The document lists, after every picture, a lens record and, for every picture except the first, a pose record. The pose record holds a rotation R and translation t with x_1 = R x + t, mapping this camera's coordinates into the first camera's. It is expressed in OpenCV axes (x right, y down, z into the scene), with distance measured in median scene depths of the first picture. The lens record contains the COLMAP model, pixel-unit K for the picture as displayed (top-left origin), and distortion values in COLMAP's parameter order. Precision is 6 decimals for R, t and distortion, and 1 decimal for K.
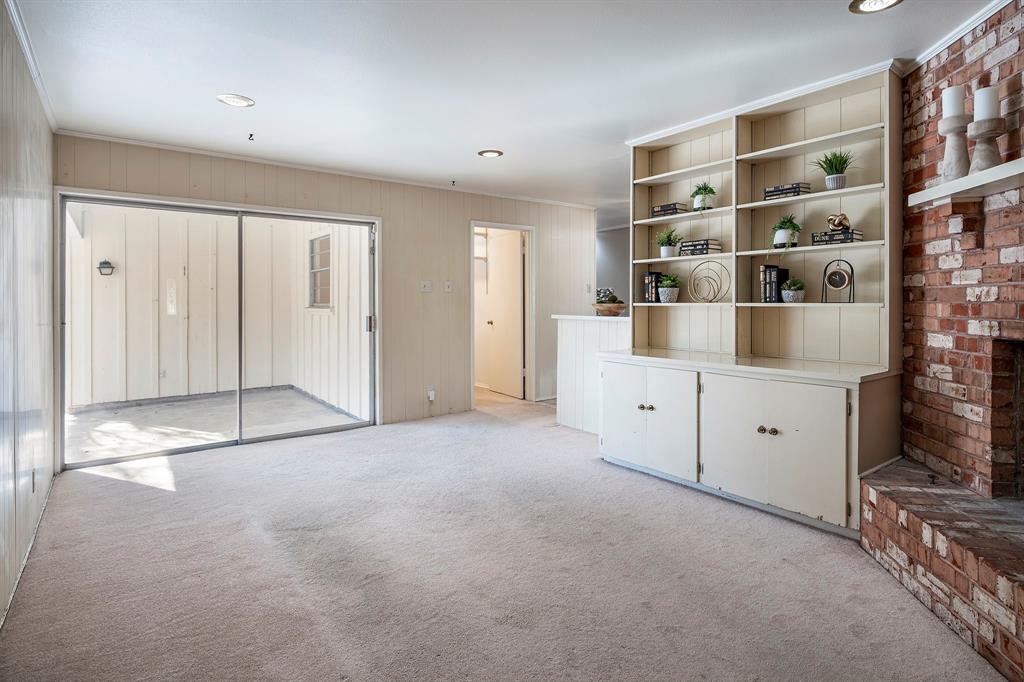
lens RADIAL K [[533.2, 0, 514.9], [0, 533.2, 325.8], [0, 0, 1]] dist [-0.001959, 0.000058]
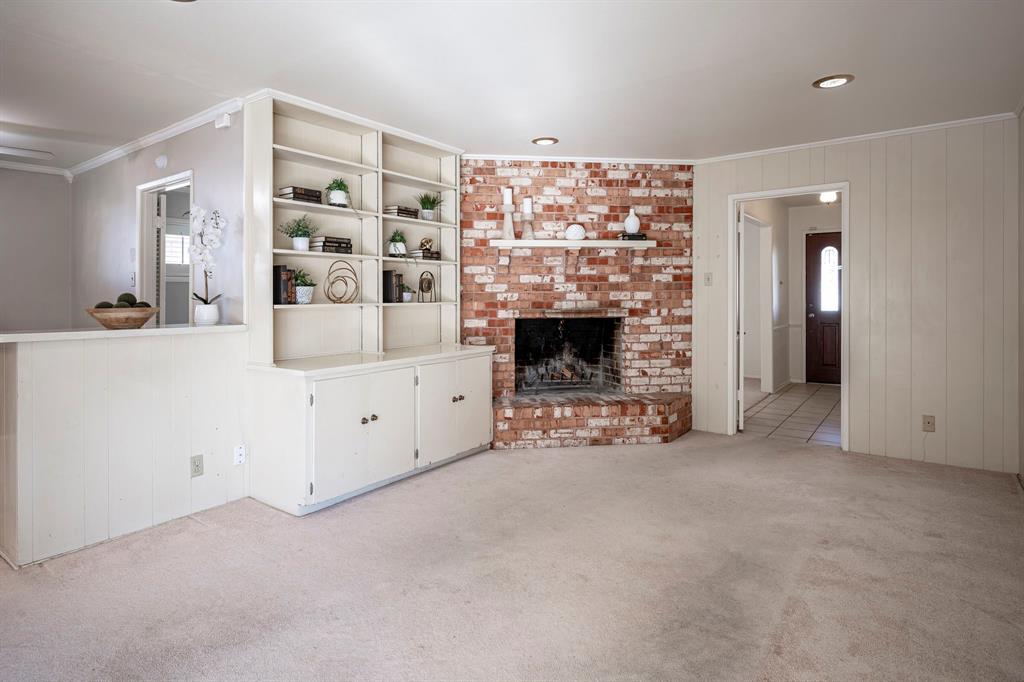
lens RADIAL K [[562.1, 0, 493.3], [0, 562.1, 329.5], [0, 0, 1]] dist [-0.002024, -0.000475]
pose [[-0.274840, -0.049693, 0.960205, -0.979060], [0.050407, 0.996546, 0.066001, -0.069256], [-0.960168, 0.066540, -0.271385, 1.420103]]
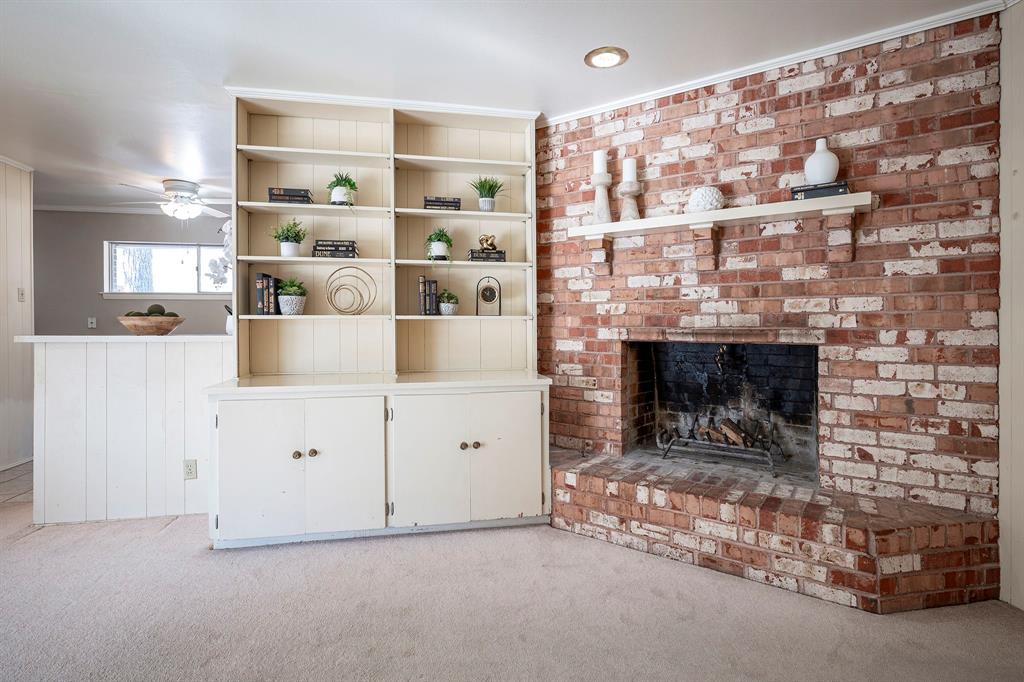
lens RADIAL K [[503.3, 0, 516.2], [0, 503.3, 336.4], [0, 0, 1]] dist [-0.000188, 0.000051]
pose [[0.440799, -0.021236, 0.897355, -0.342122], [0.038529, 0.999246, 0.004722, -0.004077], [-0.896779, 0.032493, 0.441285, 0.567231]]
